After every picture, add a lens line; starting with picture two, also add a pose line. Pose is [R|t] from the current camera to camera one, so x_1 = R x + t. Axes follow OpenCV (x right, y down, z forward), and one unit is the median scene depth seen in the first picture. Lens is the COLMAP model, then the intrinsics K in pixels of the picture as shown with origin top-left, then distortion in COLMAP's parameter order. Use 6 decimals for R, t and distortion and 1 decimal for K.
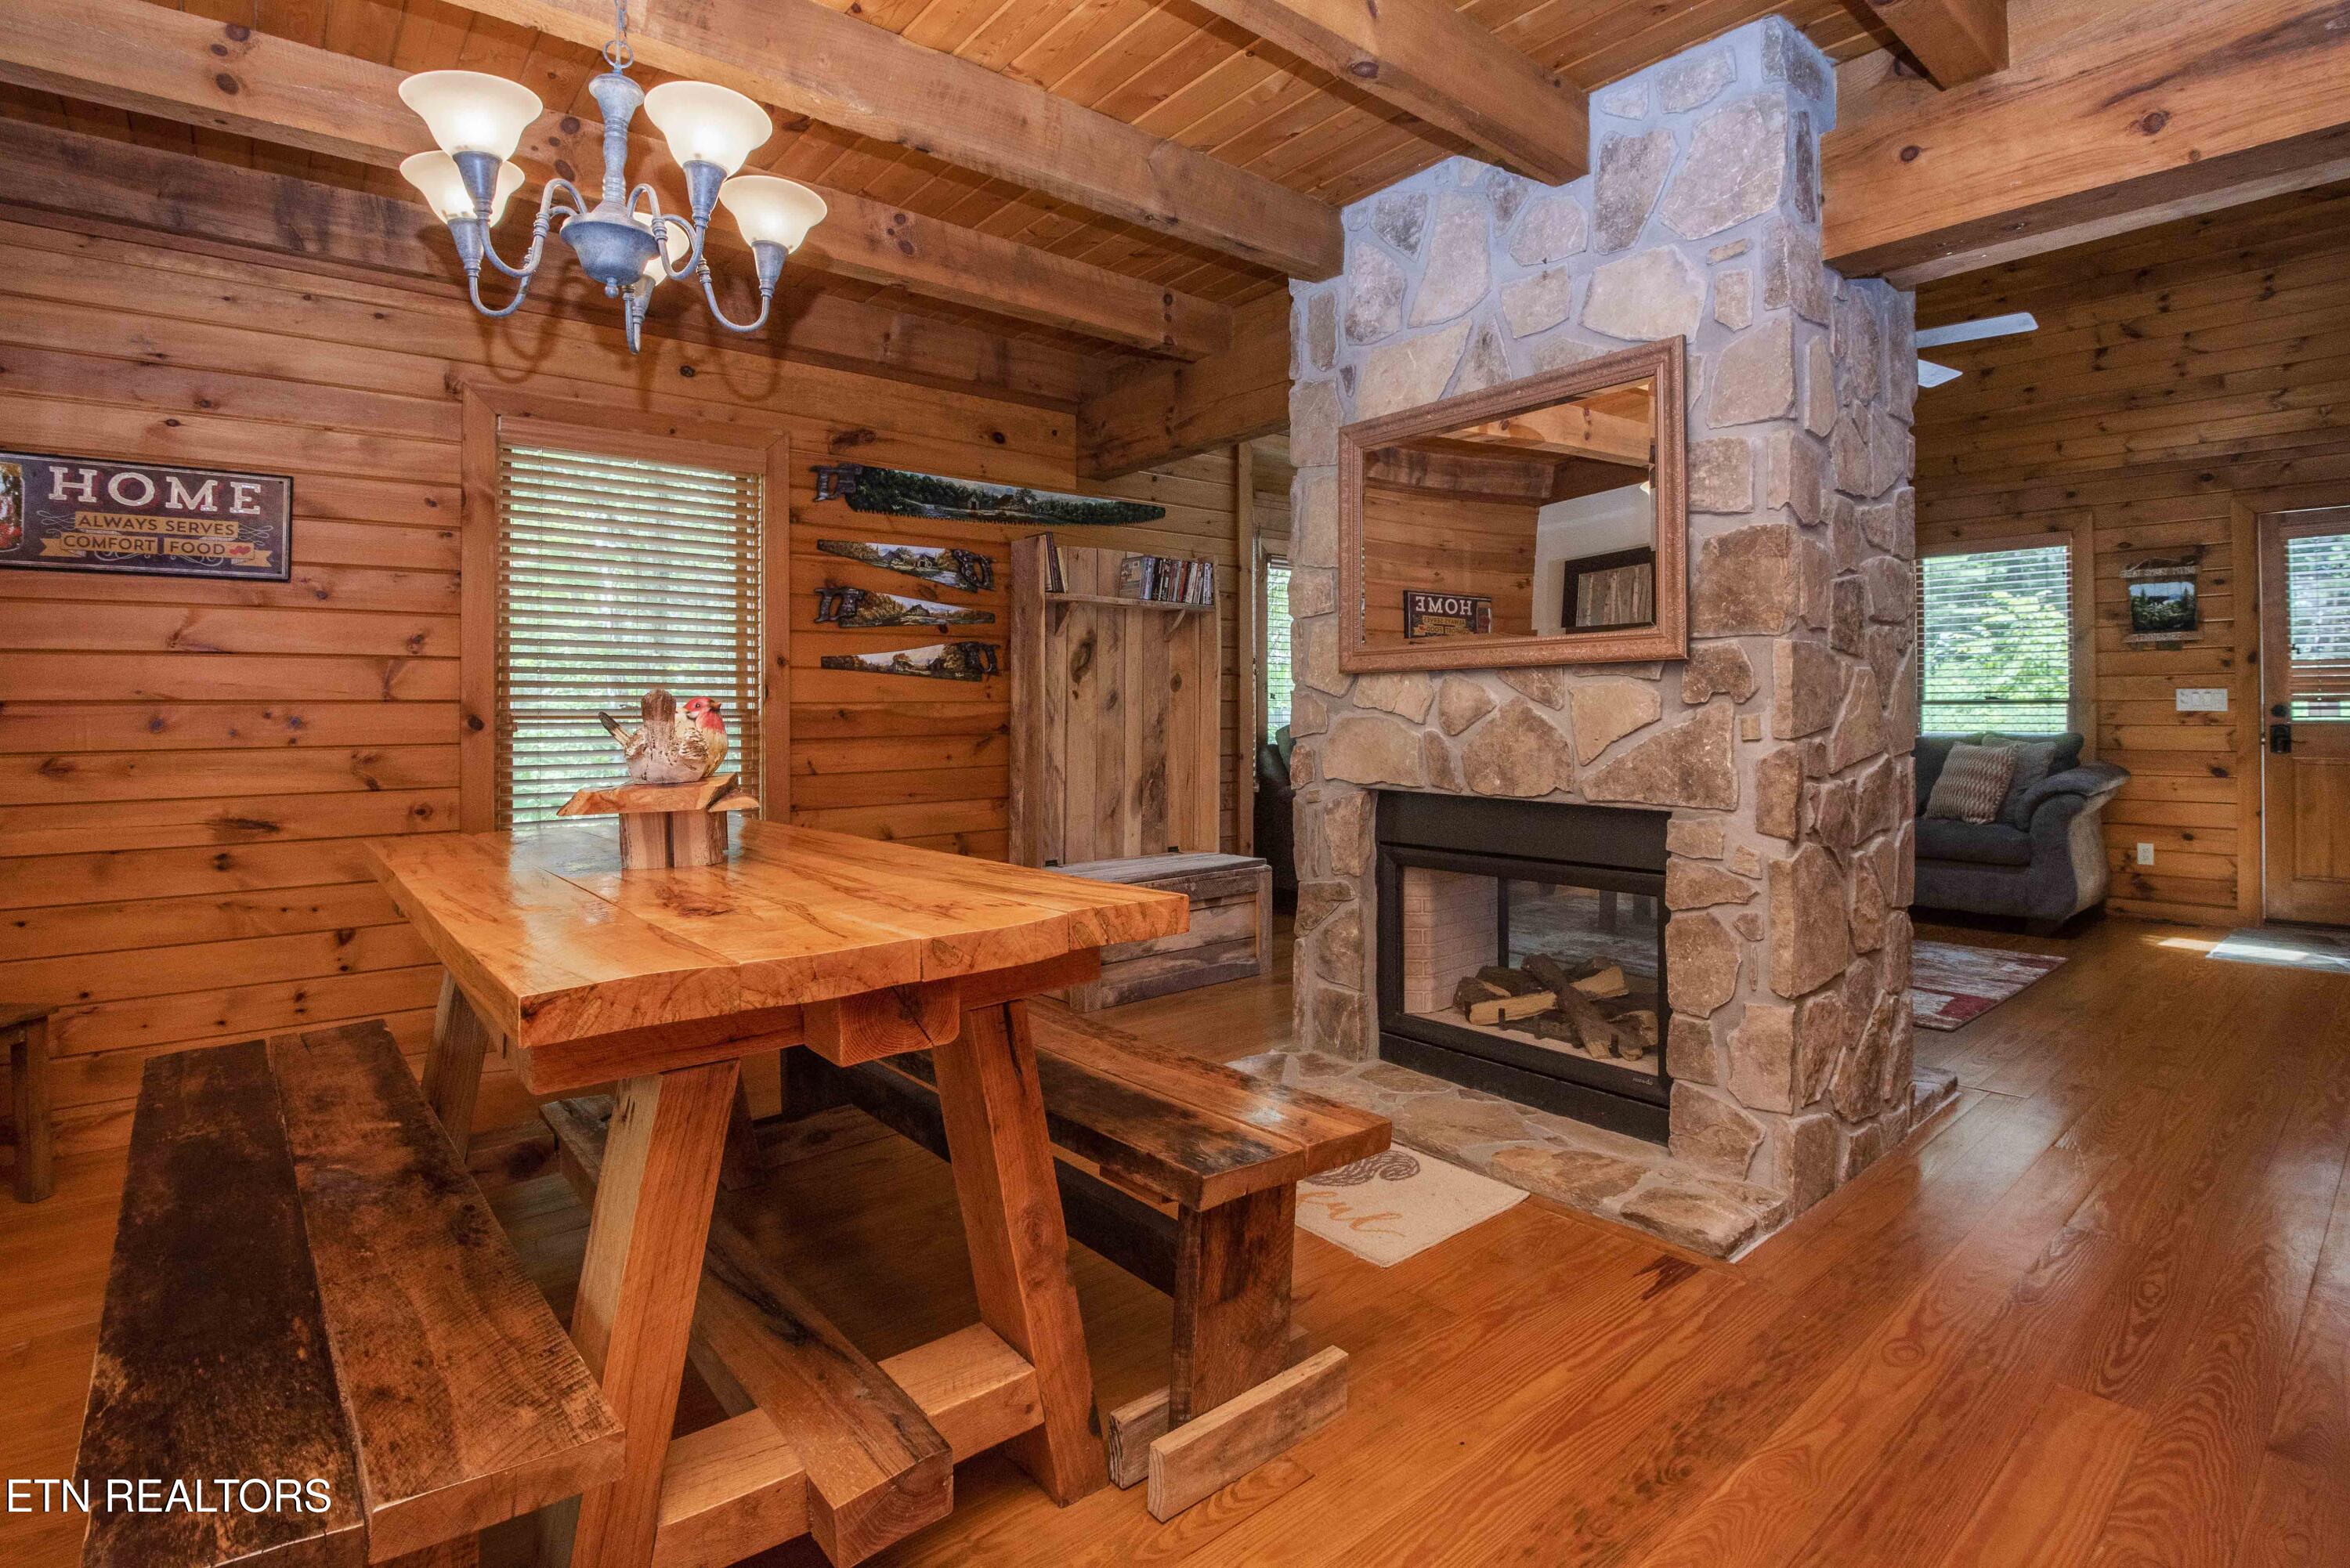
lens RADIAL K [[1112.9, 0, 1176.8], [0, 1112.9, 716.9], [0, 0, 1]] dist [-0.036291, -0.000349]
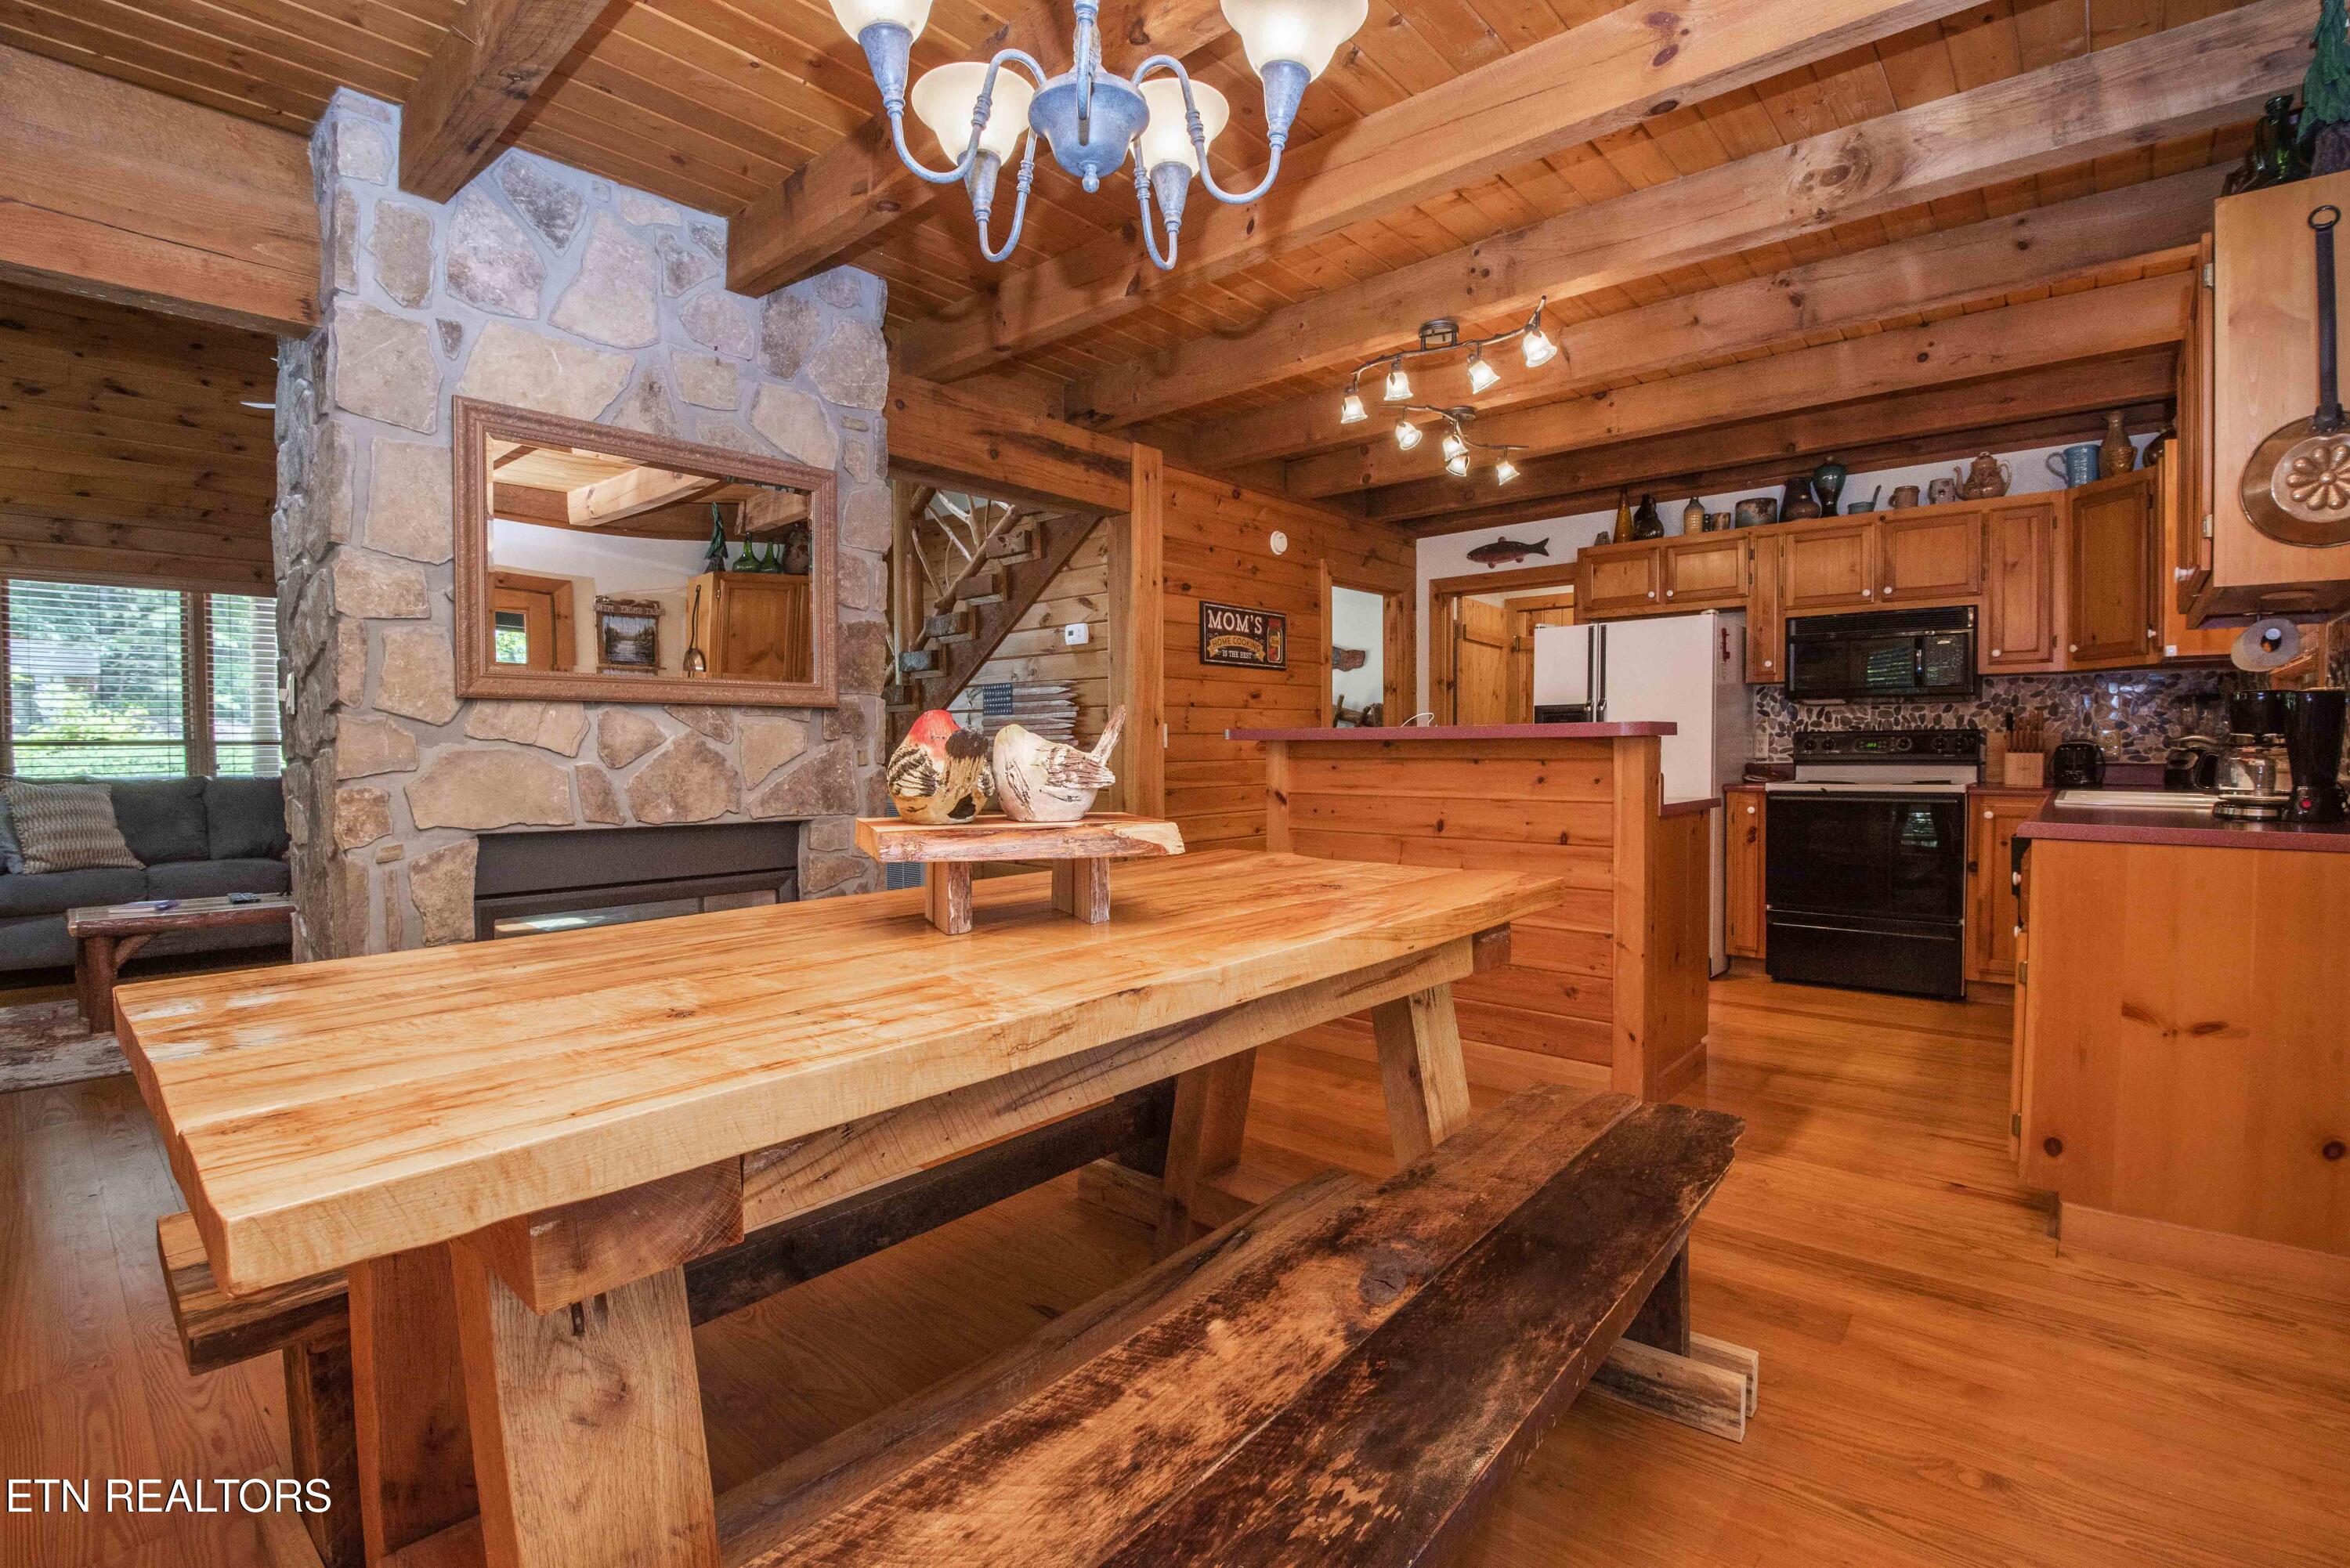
lens RADIAL K [[1114.2, 0, 1185.8], [0, 1114.2, 788.8], [0, 0, 1]] dist [-0.021935, -0.000331]
pose [[-0.161058, -0.030146, 0.986484, -0.861797], [0.006632, 0.999478, 0.031626, 0.007418], [-0.986923, 0.011636, -0.160774, 0.693849]]
